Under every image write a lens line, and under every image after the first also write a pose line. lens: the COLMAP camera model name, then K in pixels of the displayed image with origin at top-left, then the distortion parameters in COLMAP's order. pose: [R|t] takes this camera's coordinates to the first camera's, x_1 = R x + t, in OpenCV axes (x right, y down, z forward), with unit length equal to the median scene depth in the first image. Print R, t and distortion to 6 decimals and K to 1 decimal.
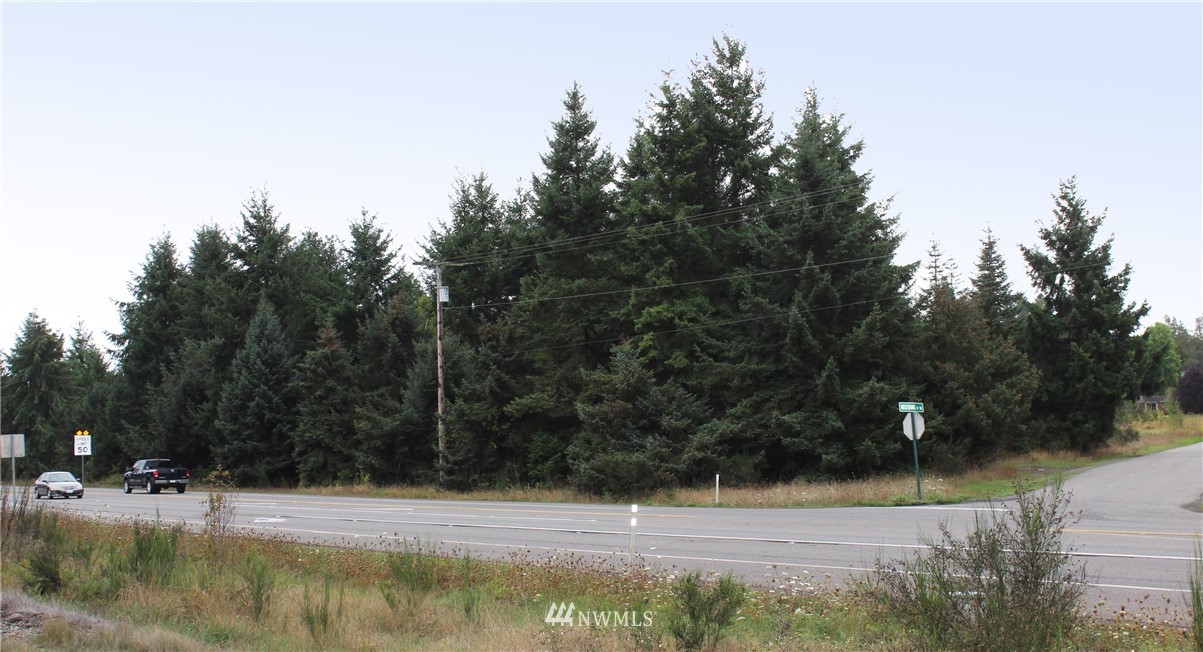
lens RADIAL K [[1728.8, 0, 599.3], [0, 1728.8, 330.0], [0, 0, 1]] dist [-0.000186, 0.000000]
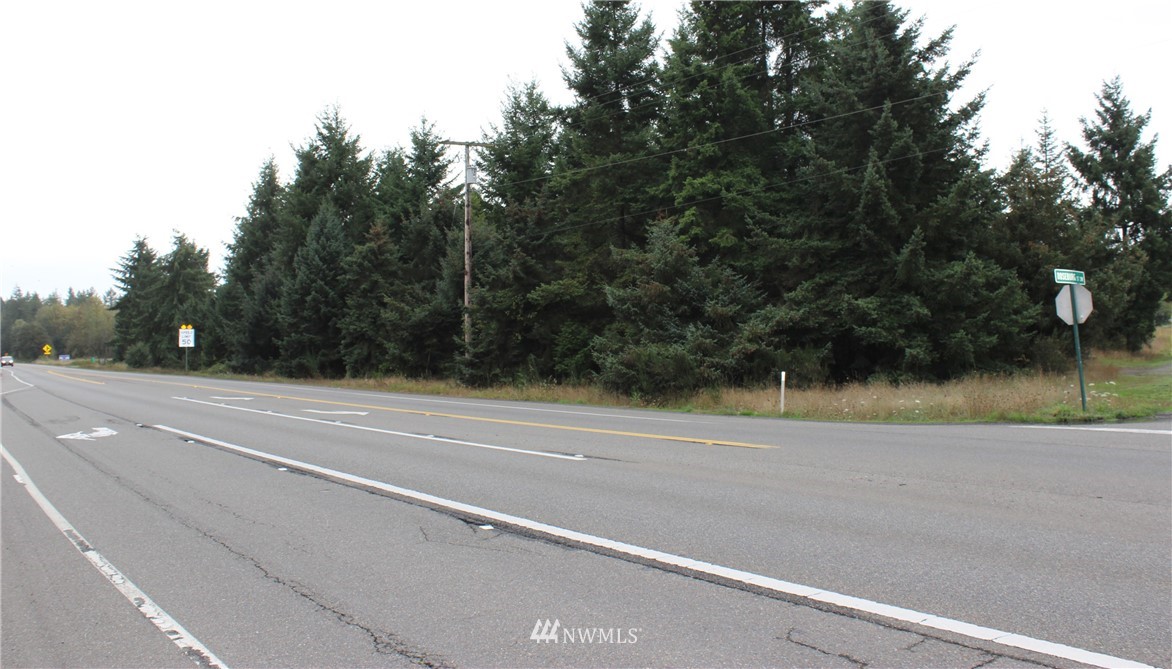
lens RADIAL K [[1218.2, 0, 590.3], [0, 1218.2, 266.8], [0, 0, 1]] dist [-0.072381, 0.000000]
pose [[0.998417, 0.008084, -0.055662, 0.011182], [-0.008173, 0.999966, -0.001363, 0.029137], [0.055649, 0.001816, 0.998449, 0.346656]]
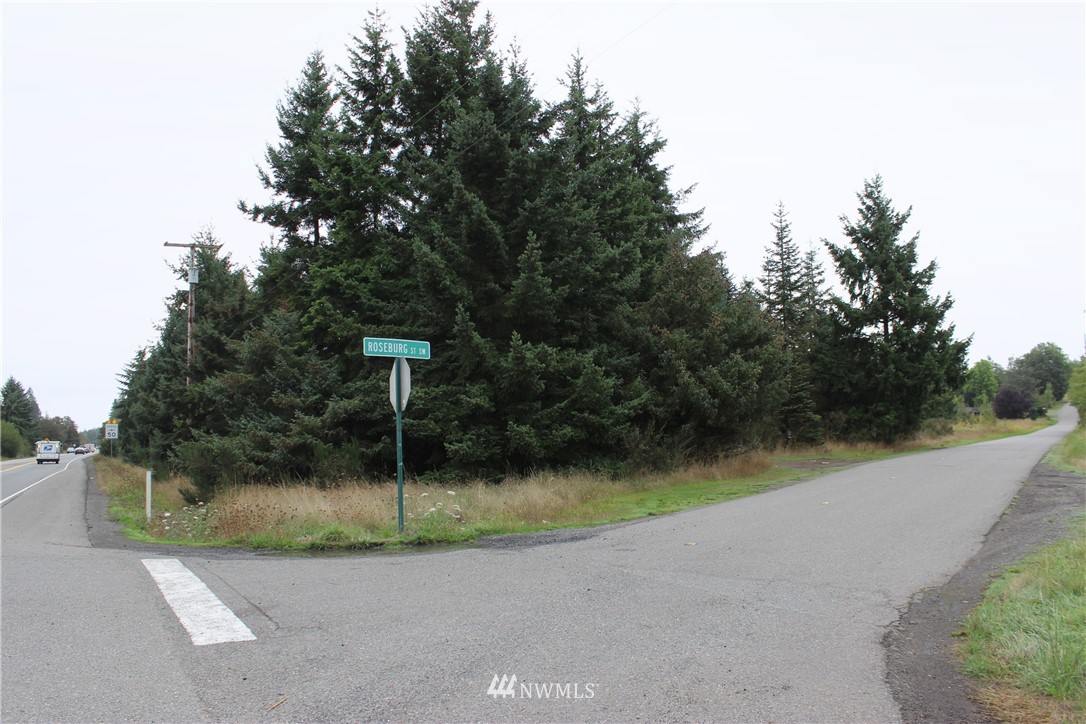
lens RADIAL K [[975.2, 0, 536.4], [0, 975.2, 362.5], [0, 0, 1]] dist [-0.151312, 0.146767]
pose [[0.991387, -0.000426, -0.130966, 0.175197], [-0.001263, 0.999917, -0.012813, 0.035675], [0.130961, 0.012868, 0.991304, 0.489839]]
